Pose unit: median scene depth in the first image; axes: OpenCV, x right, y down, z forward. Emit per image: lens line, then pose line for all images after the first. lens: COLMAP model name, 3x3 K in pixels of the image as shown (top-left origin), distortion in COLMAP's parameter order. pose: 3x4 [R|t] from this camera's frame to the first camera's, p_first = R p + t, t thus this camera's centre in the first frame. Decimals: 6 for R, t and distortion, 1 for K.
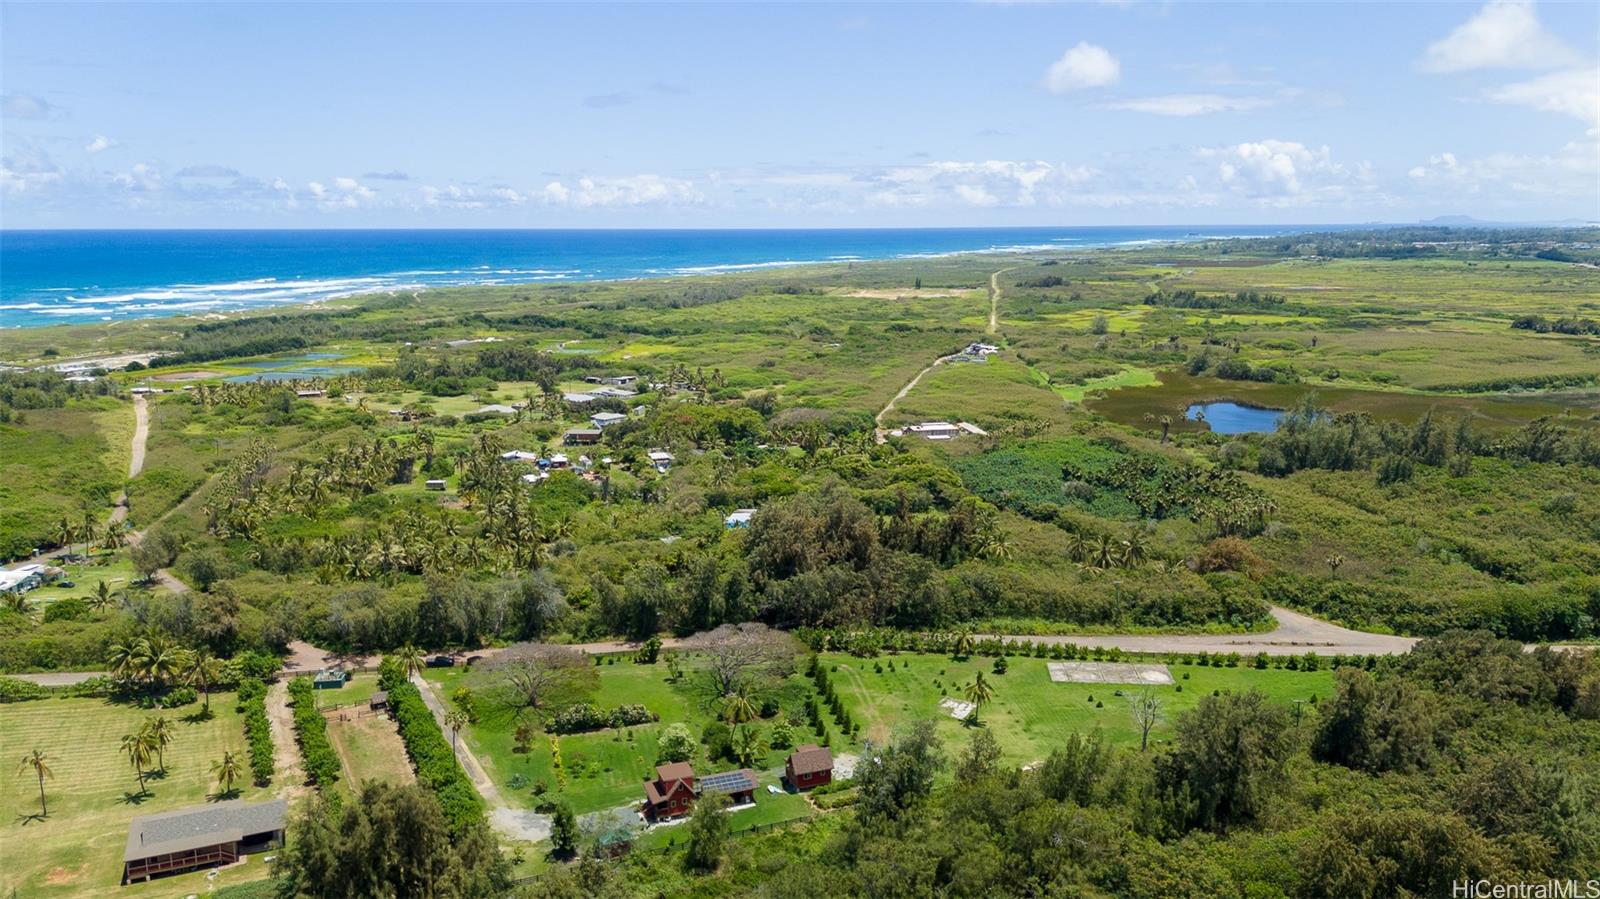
lens RADIAL K [[1190.7, 0, 798.3], [0, 1190.7, 442.6], [0, 0, 1]] dist [0.075364, -0.069333]
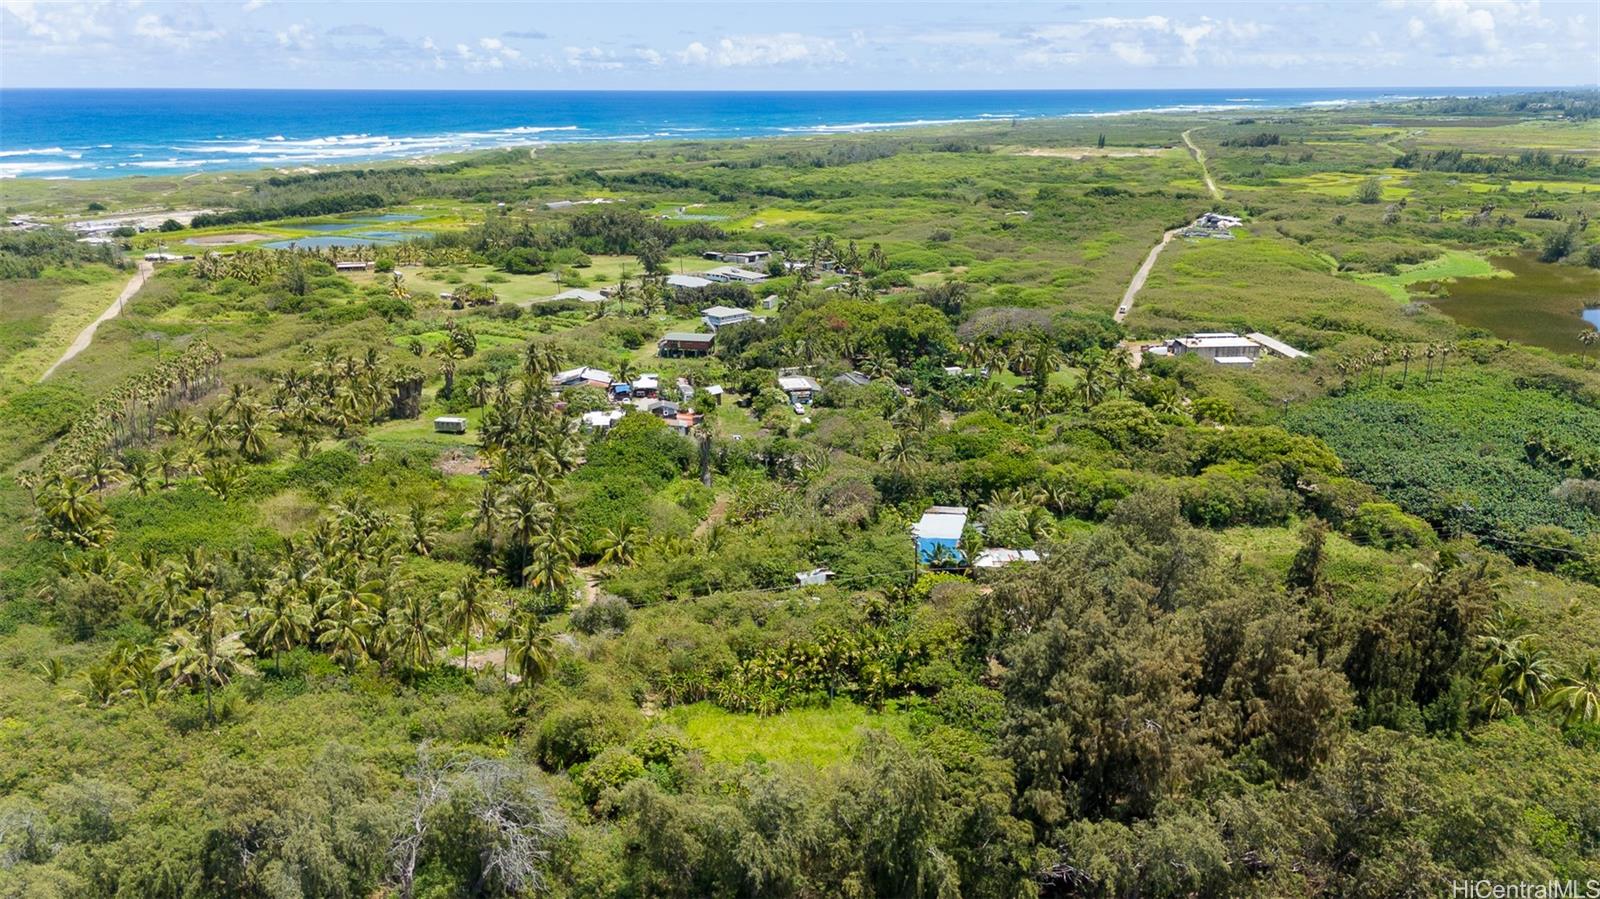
lens RADIAL K [[1190.7, 0, 842.5], [0, 1190.7, 467.1], [0, 0, 1]] dist [0.075364, -0.069333]
pose [[0.996791, 0.030806, -0.073886, -0.026451], [-0.021228, 0.991665, 0.127080, -0.016522], [0.077185, -0.125103, 0.989137, 0.221921]]
